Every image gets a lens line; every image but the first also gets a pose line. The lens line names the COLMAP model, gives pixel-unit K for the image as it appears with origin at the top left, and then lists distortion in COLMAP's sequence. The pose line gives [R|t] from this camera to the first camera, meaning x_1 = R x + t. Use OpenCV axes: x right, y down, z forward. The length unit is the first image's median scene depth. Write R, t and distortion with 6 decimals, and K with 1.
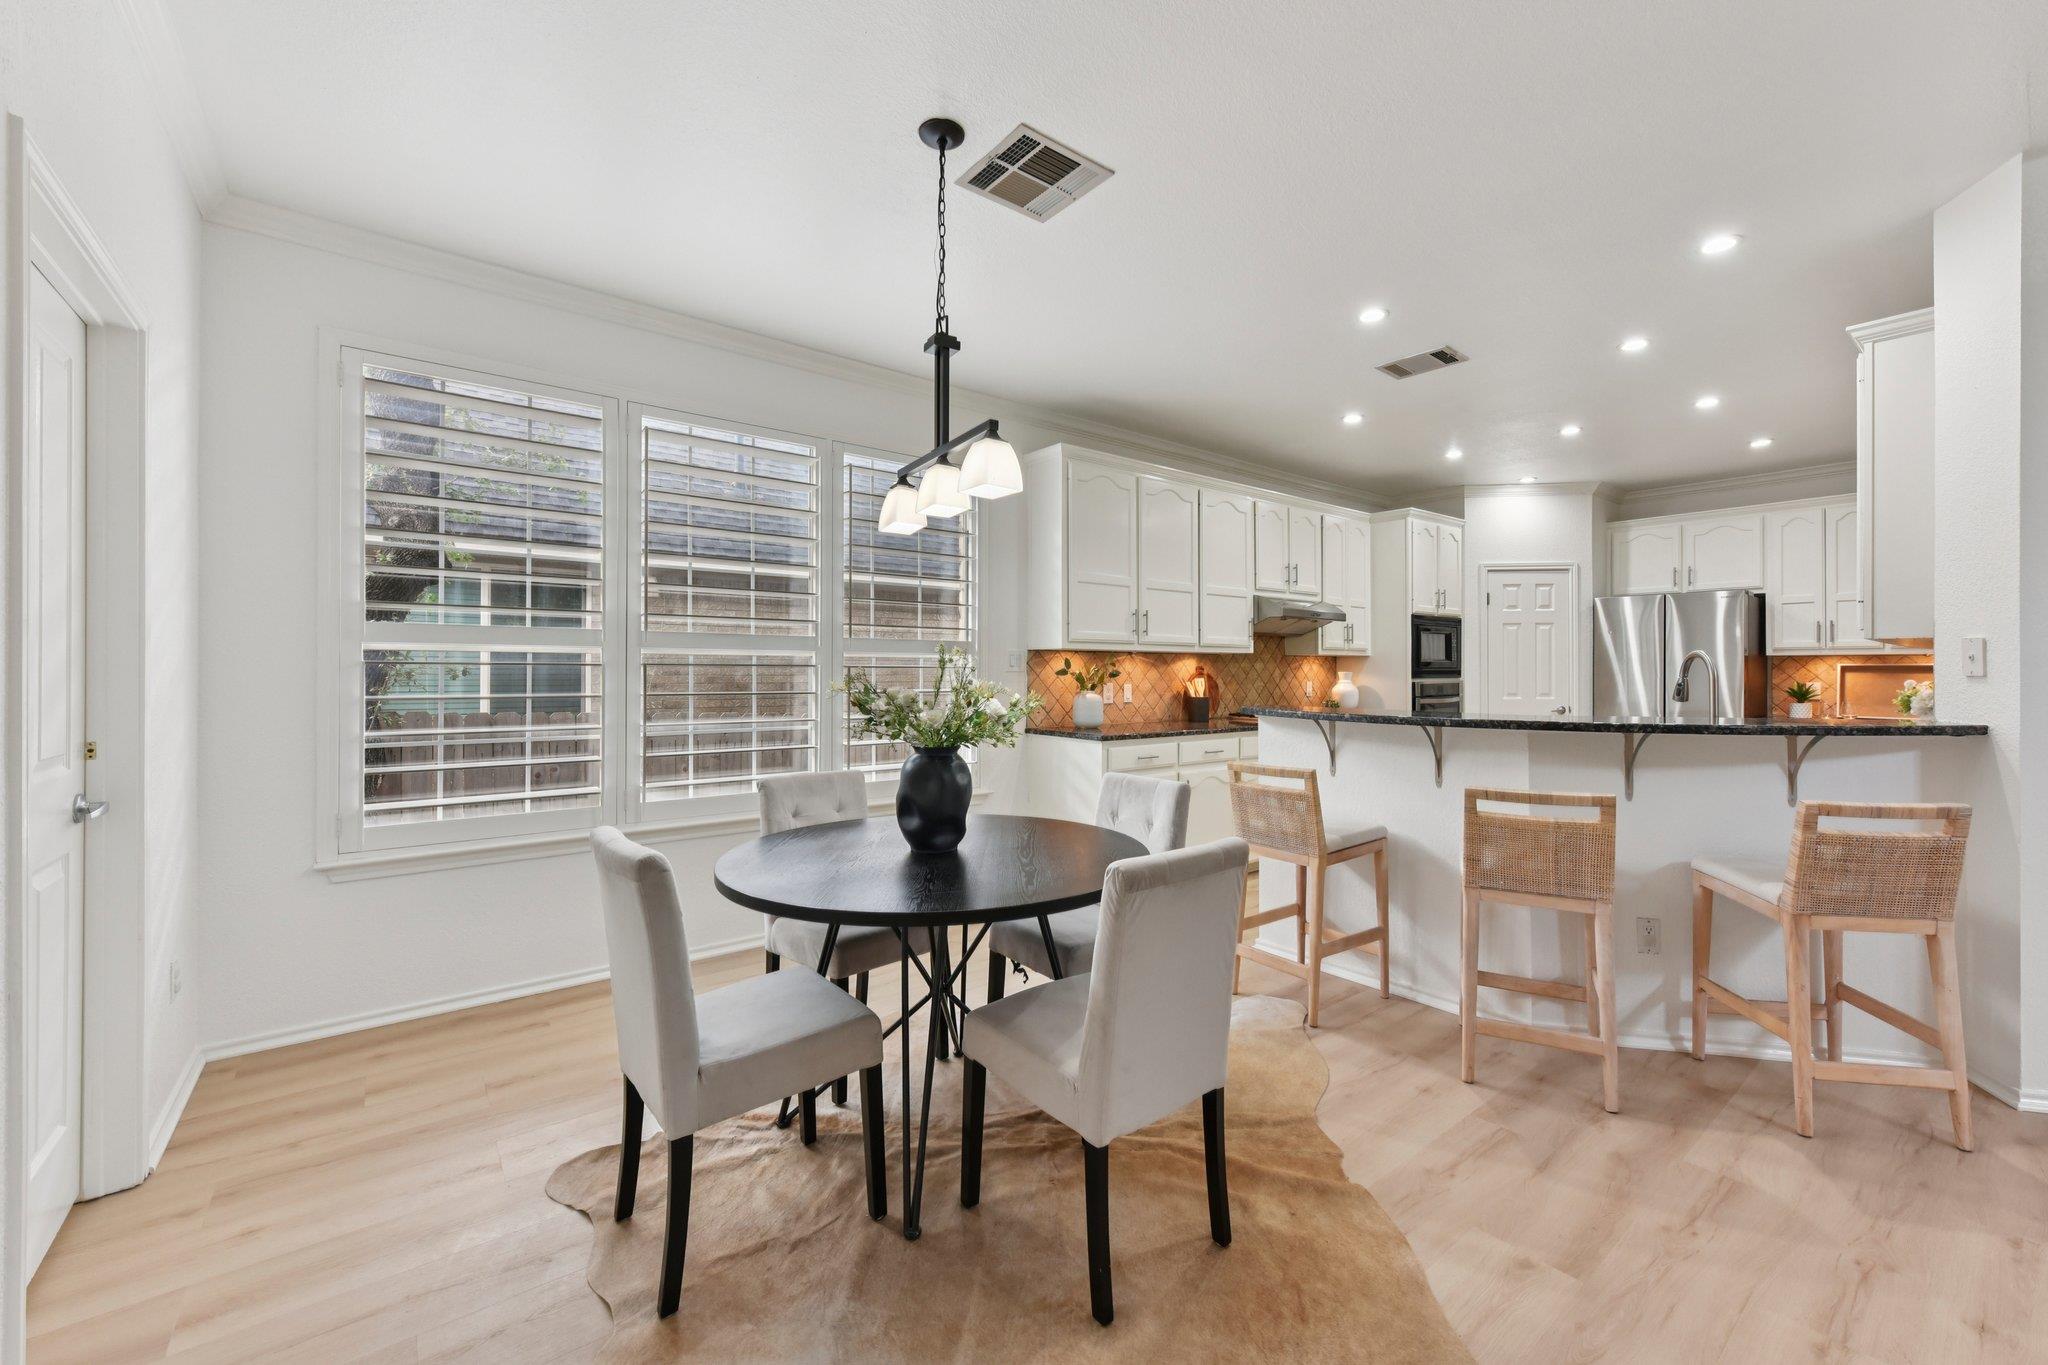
lens RADIAL K [[813.2, 0, 1037.8], [0, 813.2, 666.3], [0, 0, 1]] dist [0.006018, -0.001879]
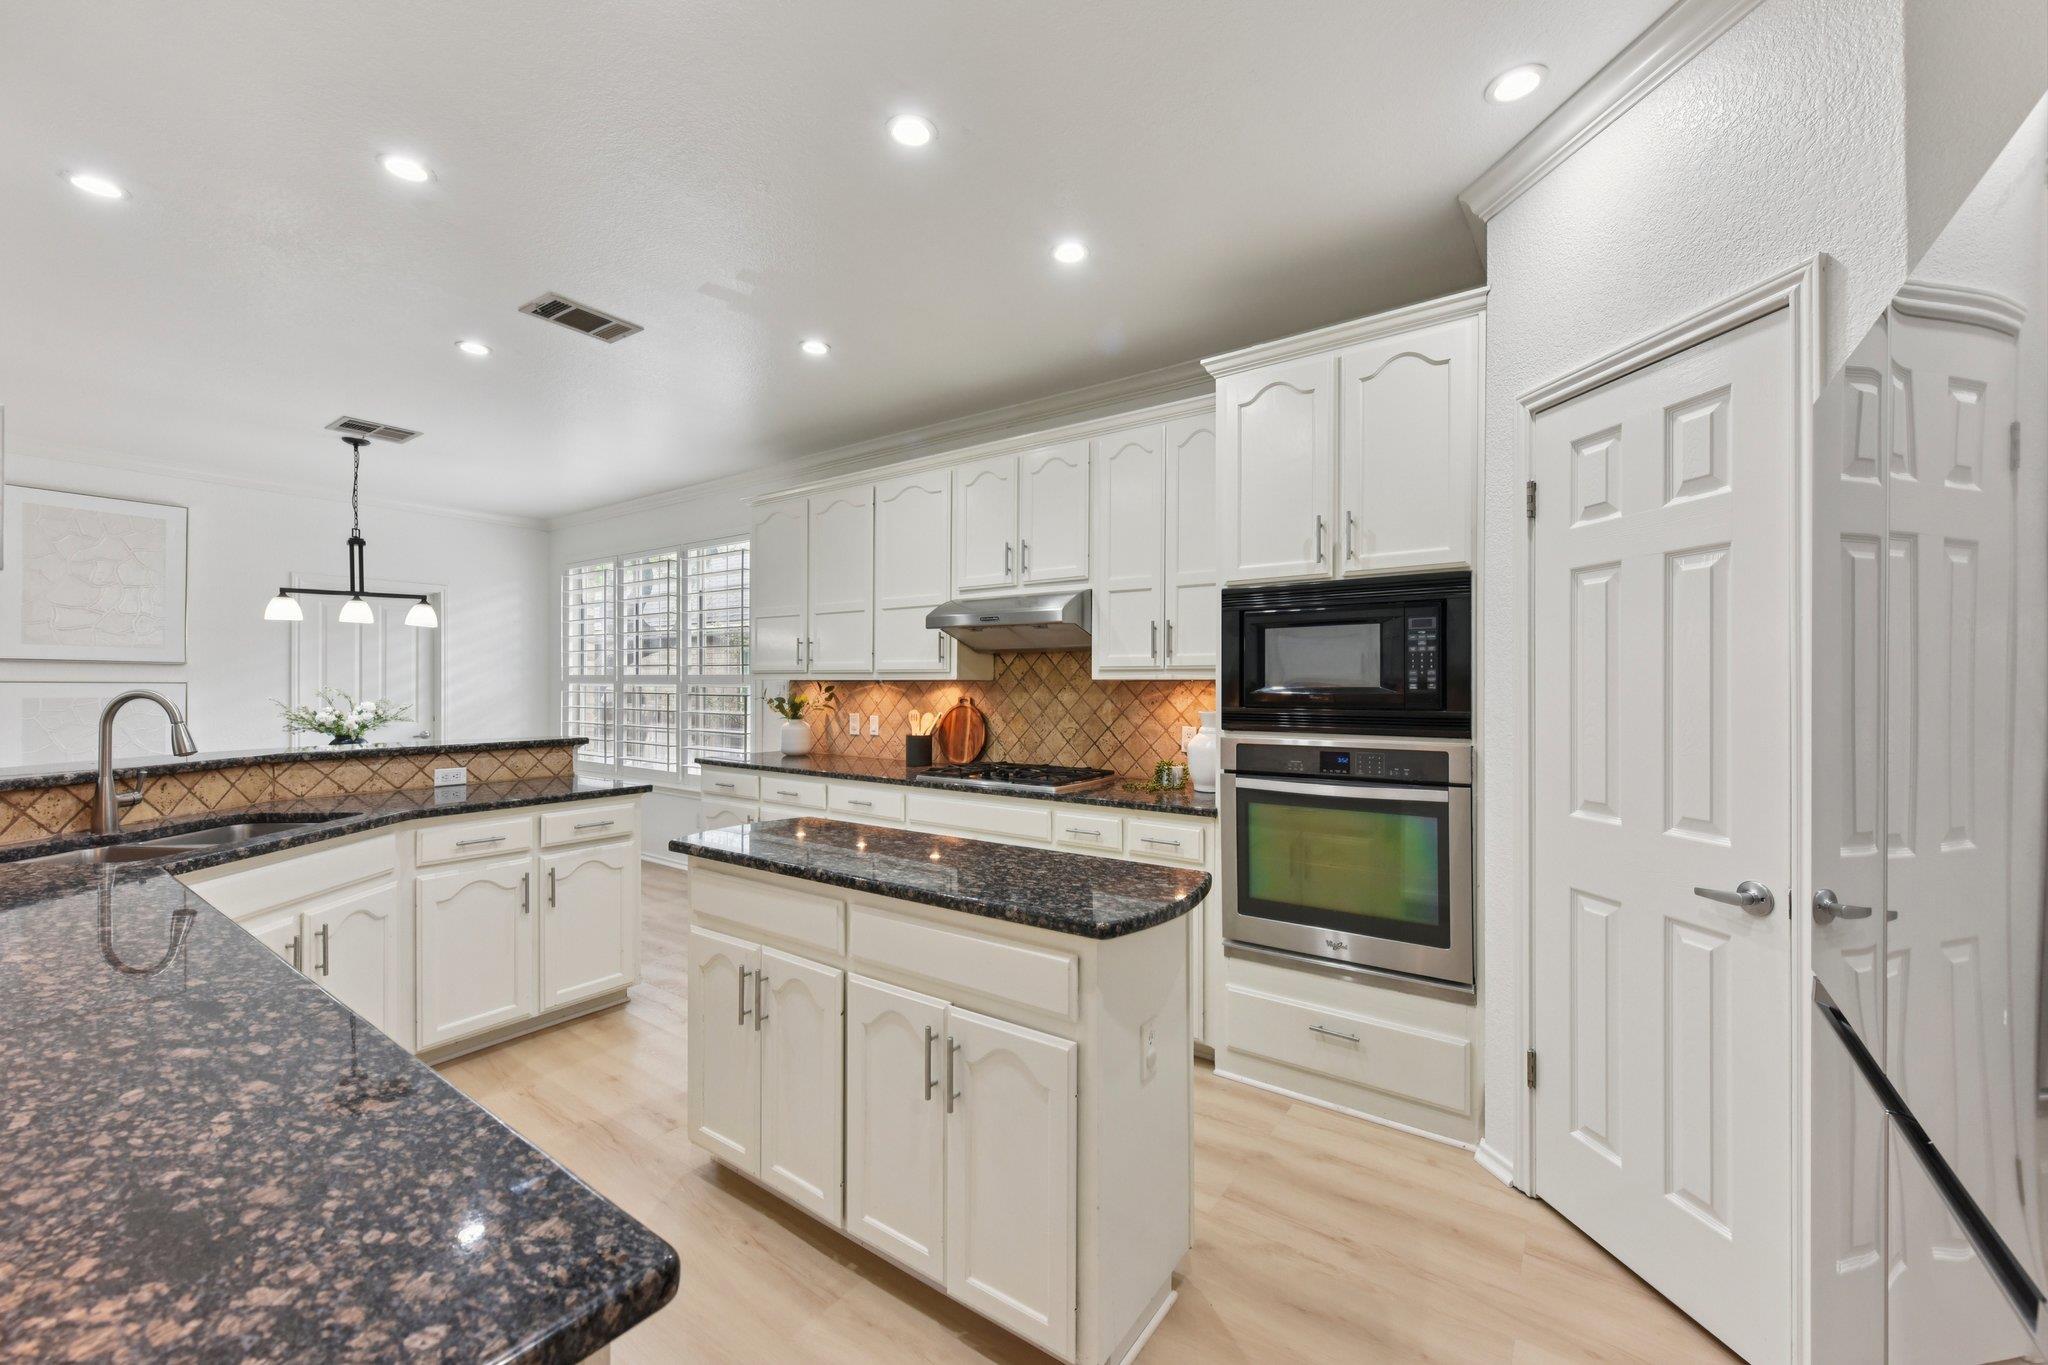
lens RADIAL K [[813.2, 0, 1028.8], [0, 813.2, 684.6], [0, 0, 1]] dist [0.006018, -0.001879]
pose [[0.260802, 0.002246, -0.965390, 1.712136], [0.004900, 0.999981, 0.003650, -0.024754], [0.965380, -0.005682, 0.260787, 1.523623]]
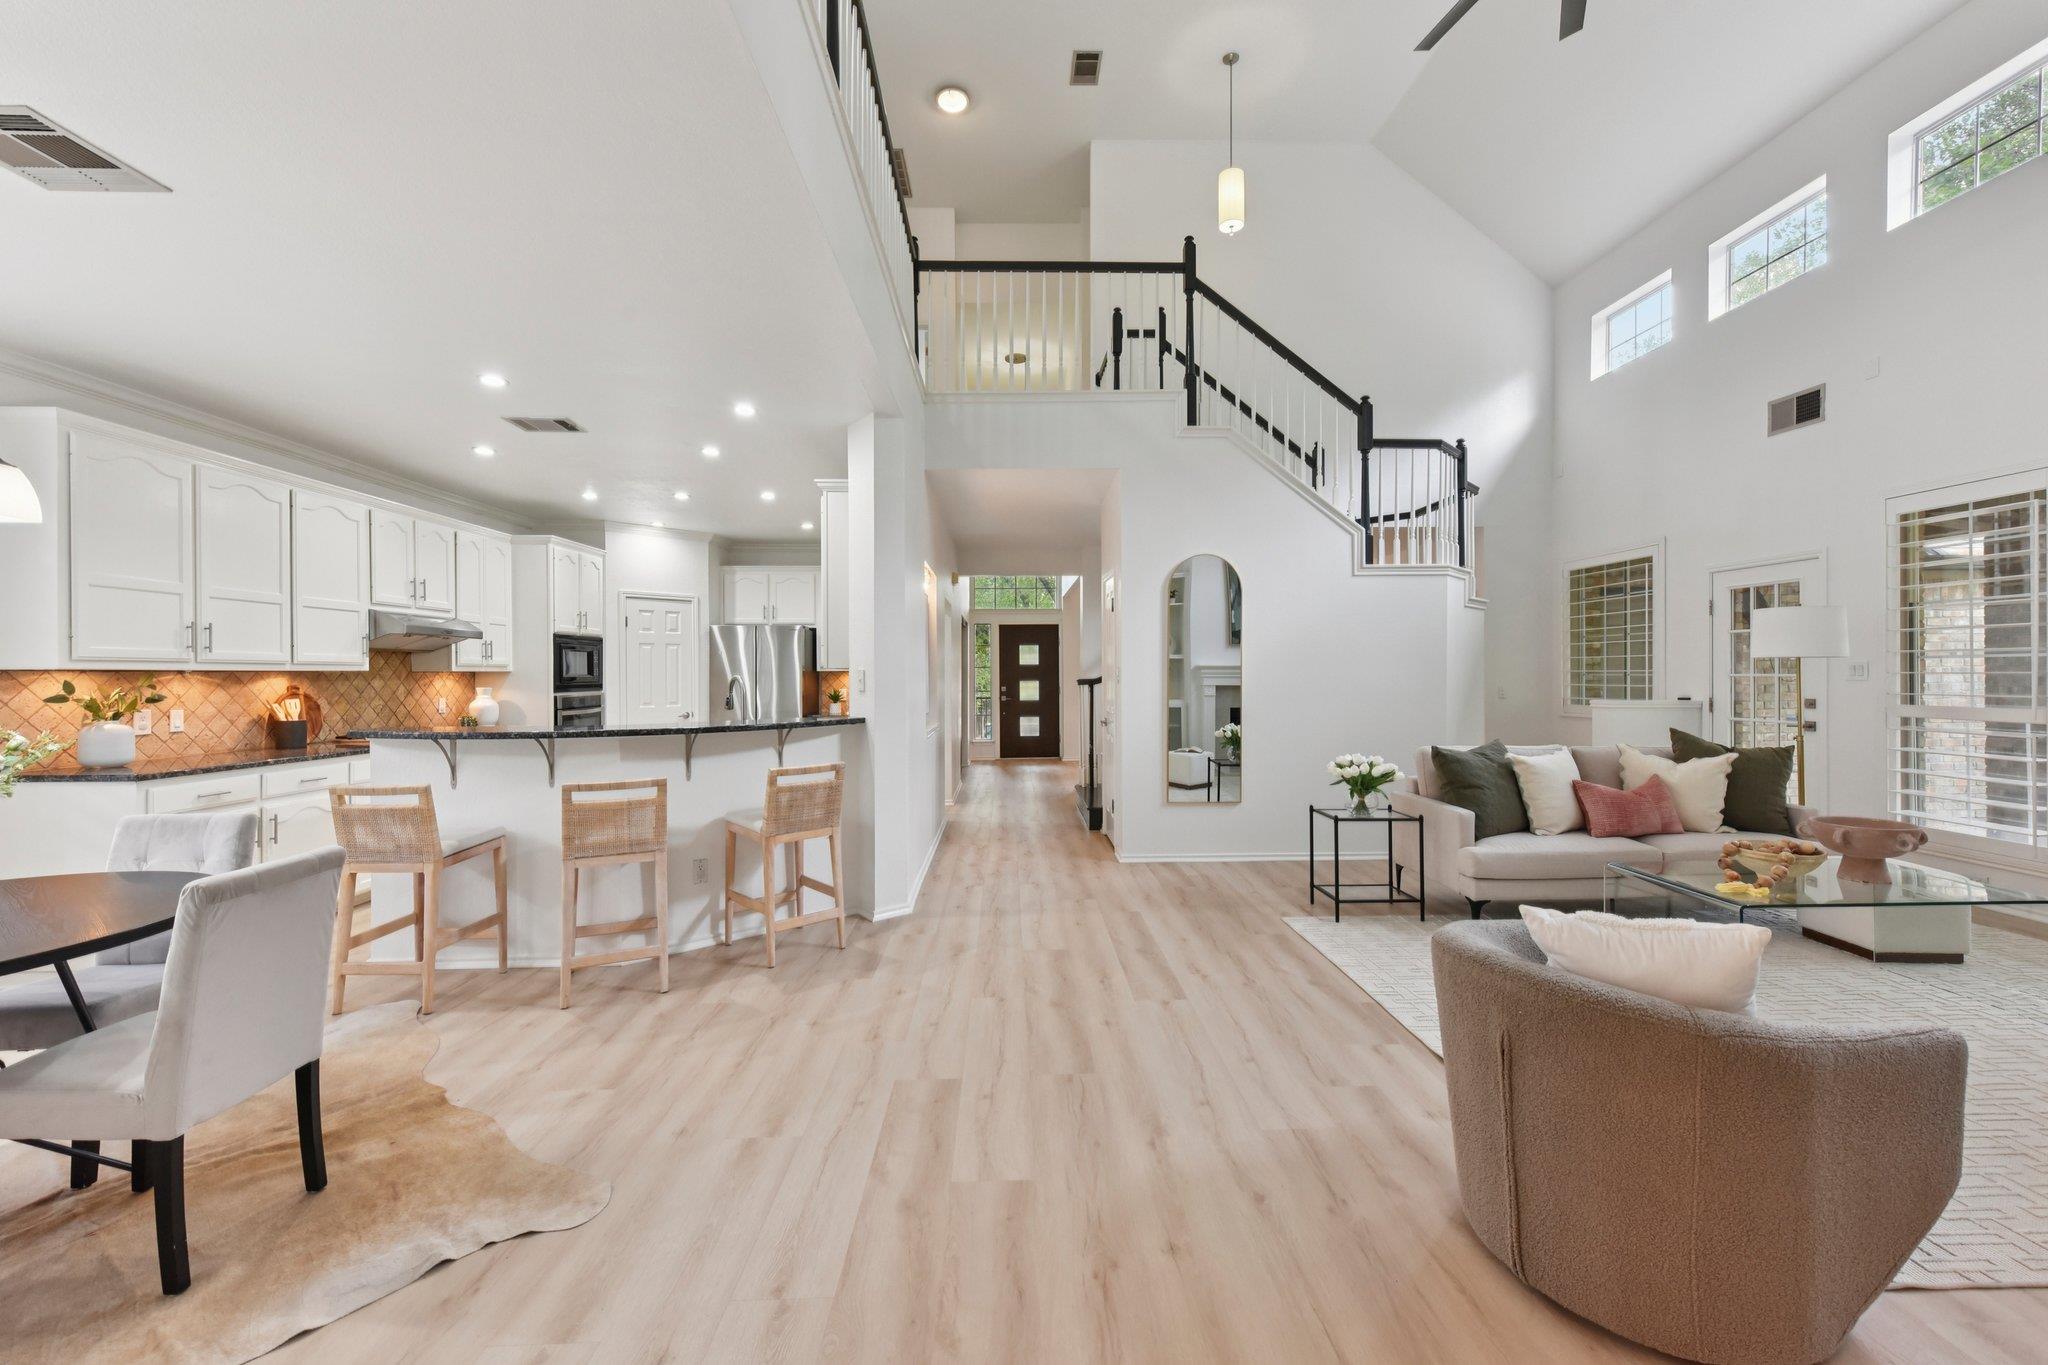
lens RADIAL K [[813.2, 0, 1035.2], [0, 813.2, 672.1], [0, 0, 1]] dist [0.006018, -0.001879]
pose [[0.595213, -0.003168, 0.803561, -0.060131], [0.002203, 0.999995, 0.002311, -0.026356], [-0.803565, 0.000395, 0.595217, -0.314935]]
